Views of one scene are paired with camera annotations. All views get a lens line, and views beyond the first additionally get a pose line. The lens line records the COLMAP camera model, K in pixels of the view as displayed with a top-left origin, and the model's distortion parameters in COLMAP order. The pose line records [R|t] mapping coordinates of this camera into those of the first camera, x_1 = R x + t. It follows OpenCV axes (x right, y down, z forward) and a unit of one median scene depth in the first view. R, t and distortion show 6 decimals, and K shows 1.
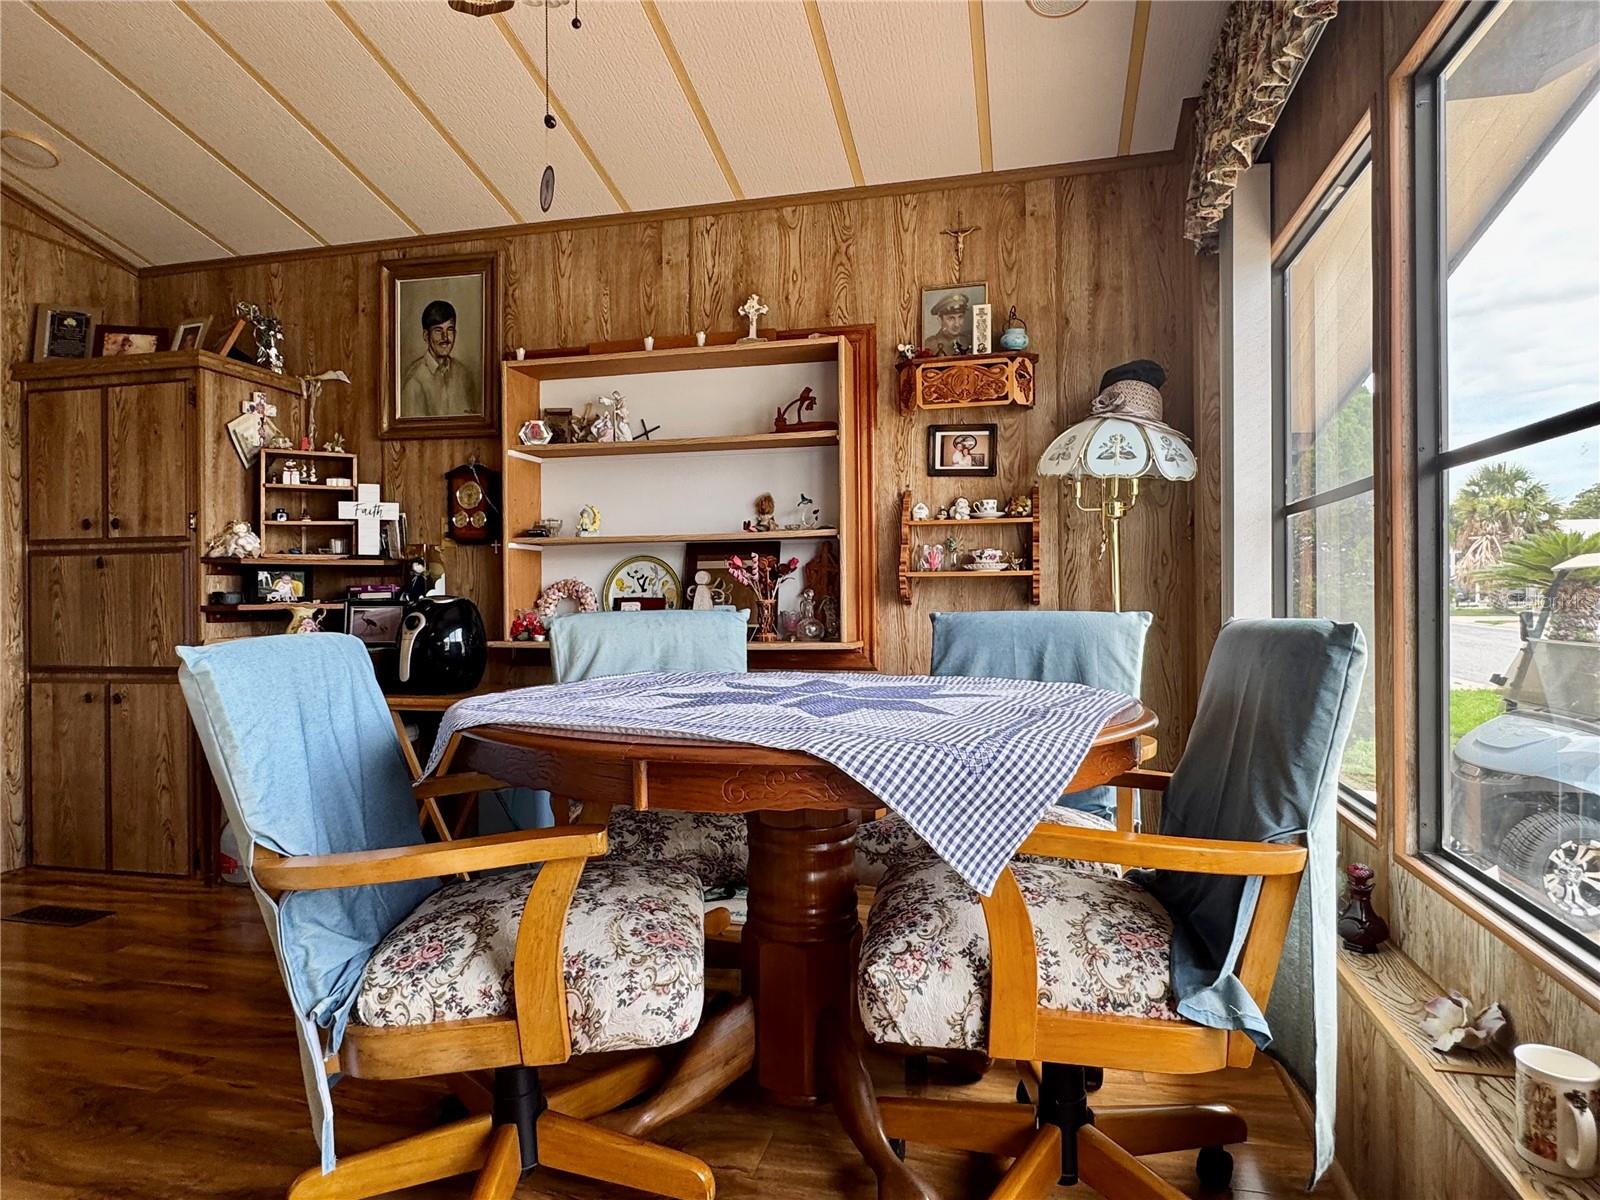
lens RADIAL K [[947.3, 0, 795.3], [0, 947.3, 600.5], [0, 0, 1]] dist [-0.006622, 0.002990]
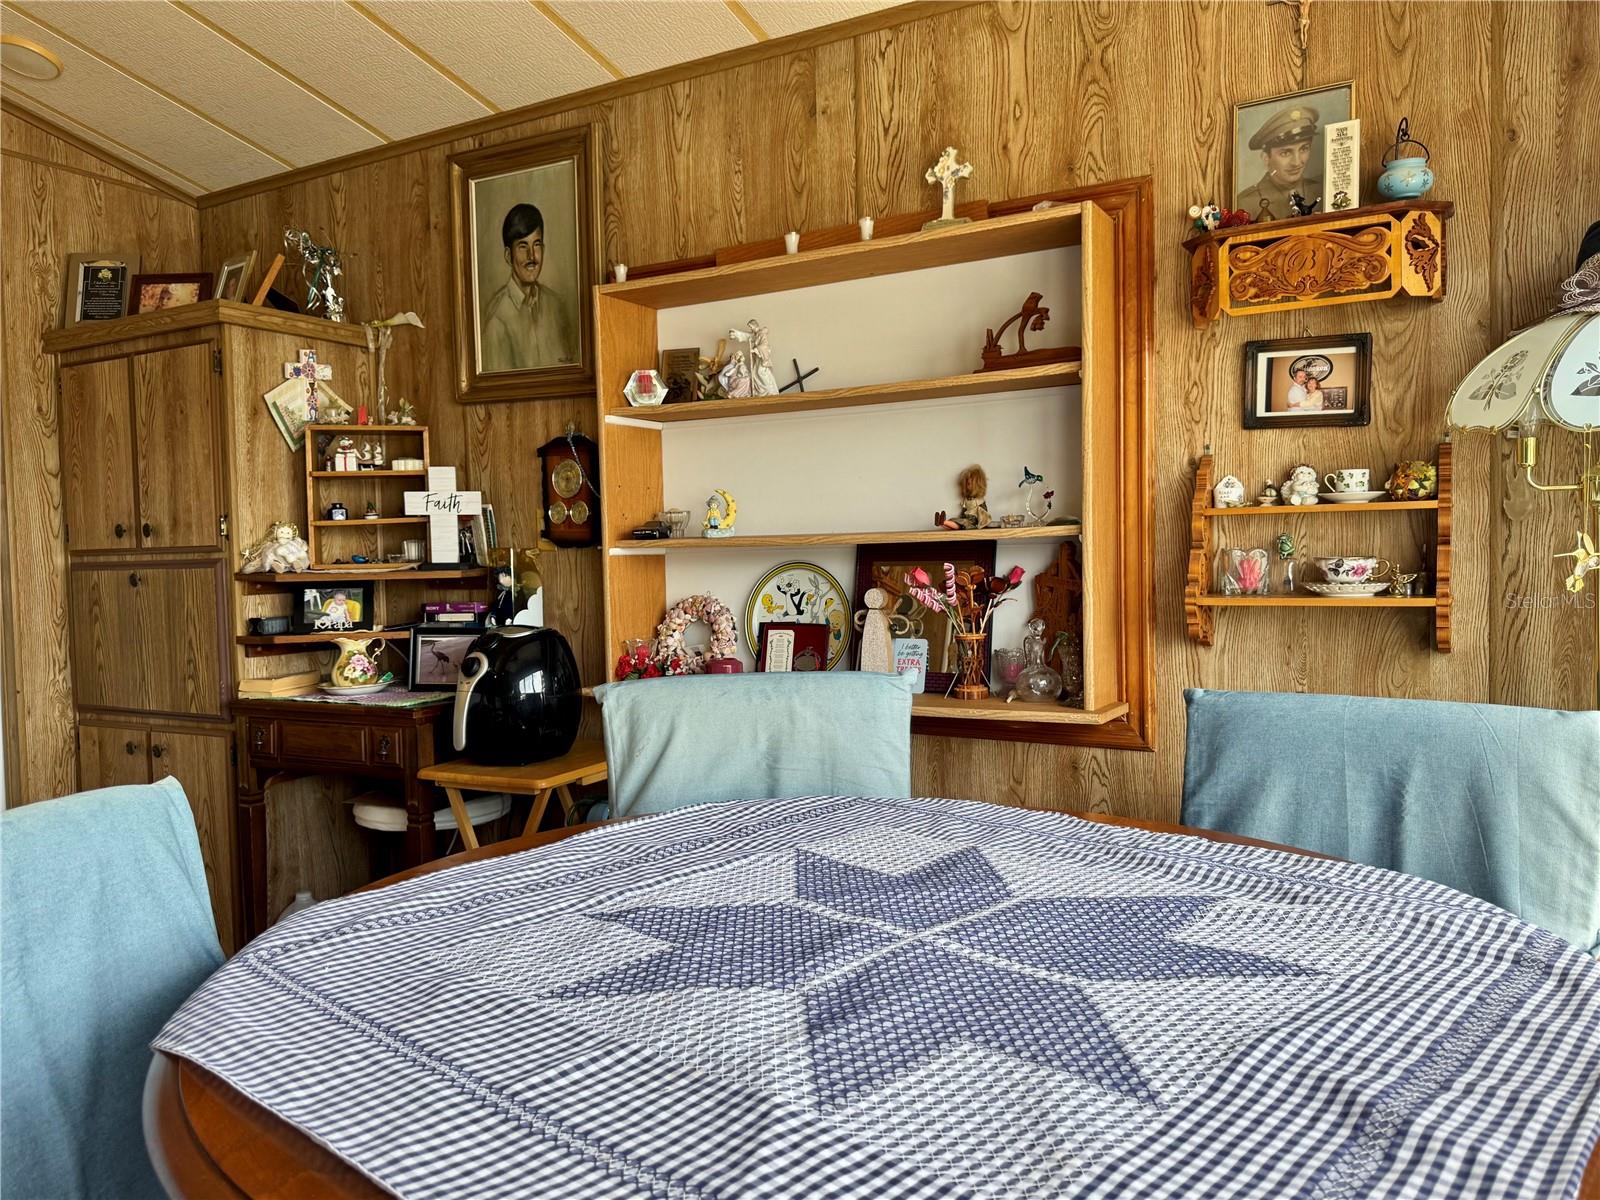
lens RADIAL K [[1165.0, 0, 799.2], [0, 1165.0, 606.3], [0, 0, 1]] dist [0.033704, -0.046464]
pose [[0.962120, -0.000564, -0.272627, 0.073196], [0.013754, 0.998825, 0.046473, -0.059146], [0.272280, -0.048463, 0.960997, 0.220306]]
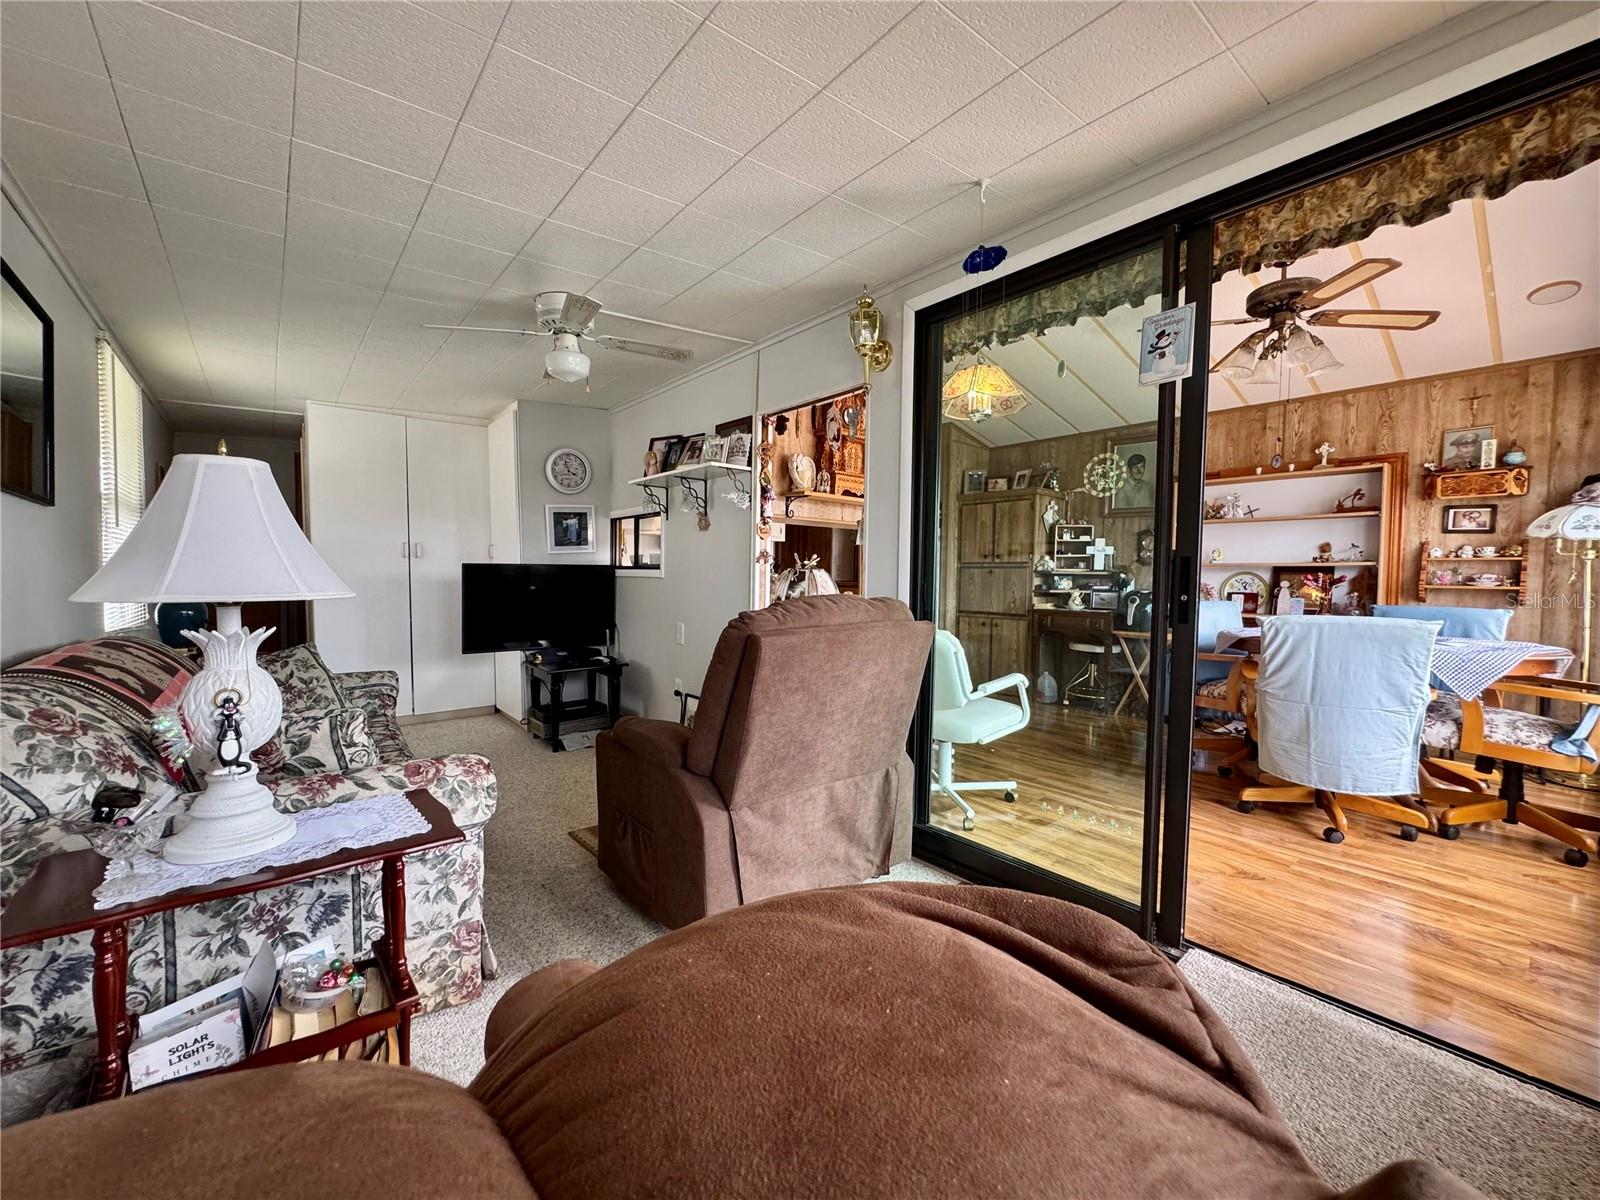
lens RADIAL K [[639.7, 0, 800.5], [0, 639.7, 599.1], [0, 0, 1]] dist [-0.005595, 0.001060]
pose [[0.804703, 0.041405, -0.592232, -0.127984], [-0.024792, 0.999038, 0.036159, -0.016695], [0.593160, -0.014415, 0.804956, -0.752590]]
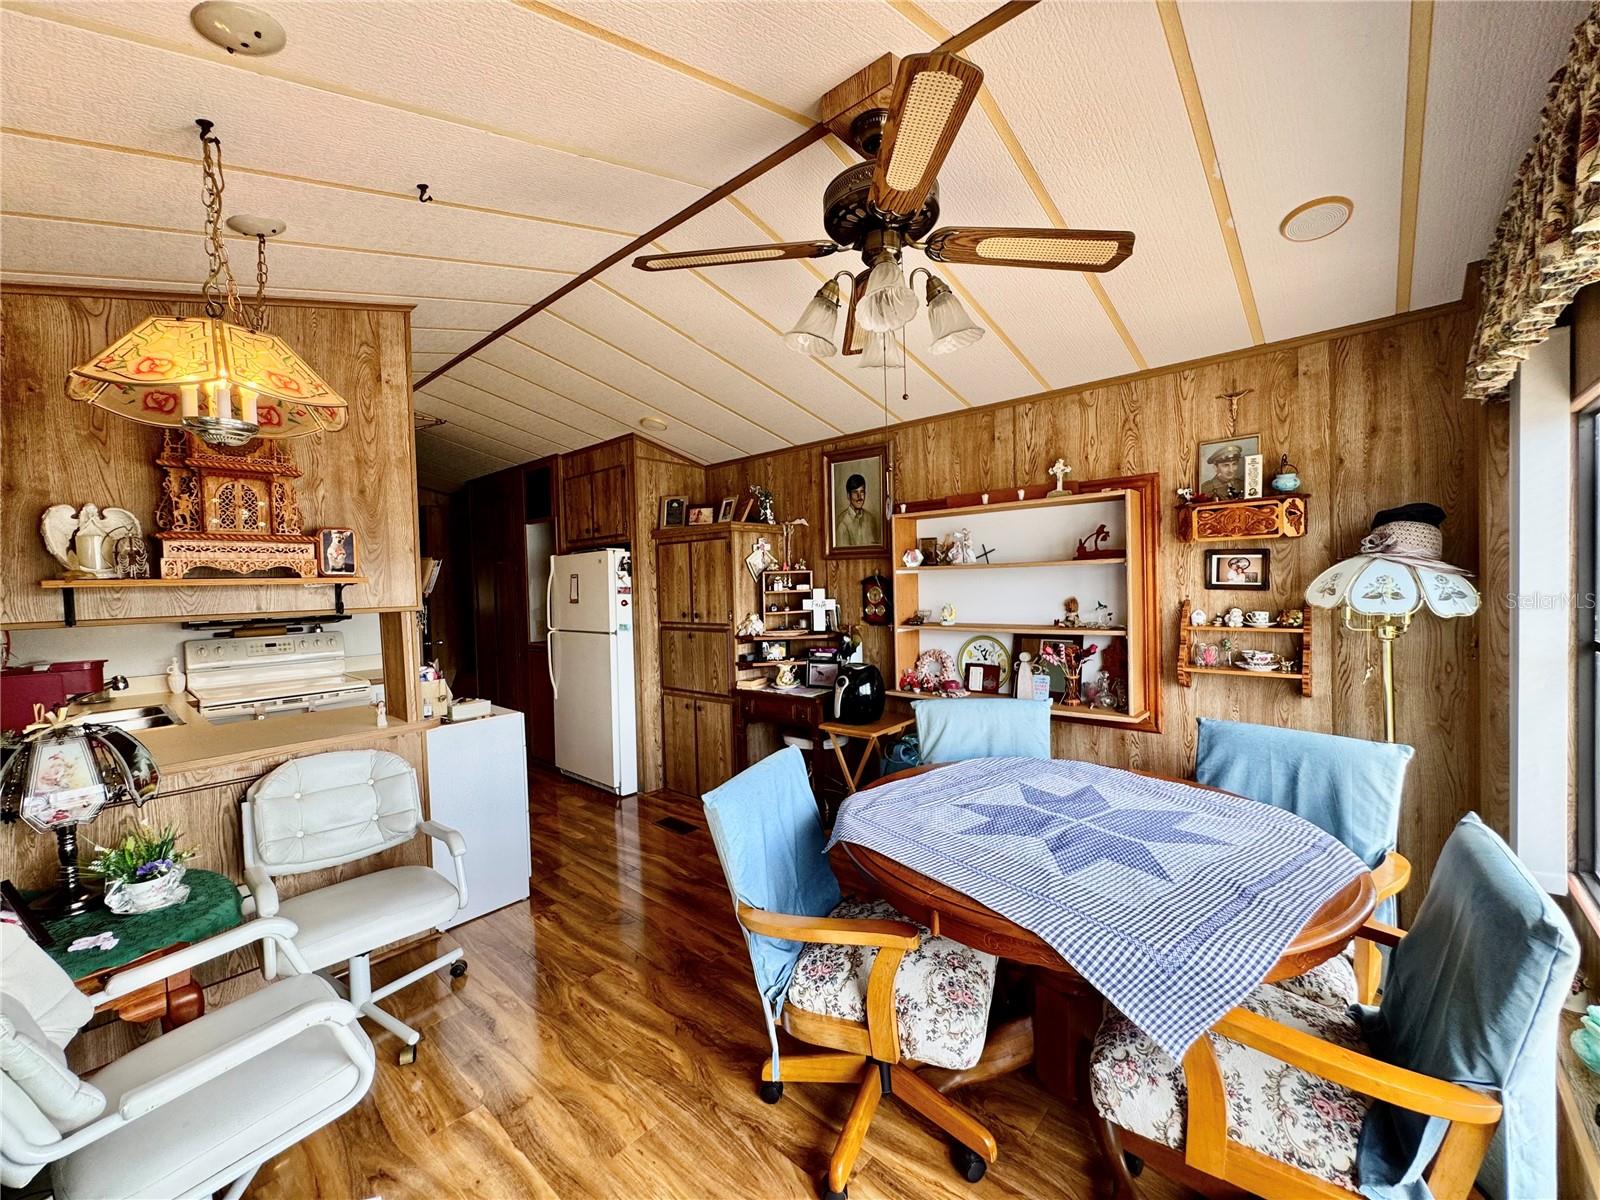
lens RADIAL K [[639.7, 0, 801.2], [0, 639.7, 598.9], [0, 0, 1]] dist [-0.005595, 0.001060]
pose [[0.884971, -0.005269, -0.465616, 0.057689], [0.020120, 0.999435, 0.026930, -0.152788], [0.465211, -0.033201, 0.884577, -0.024749]]
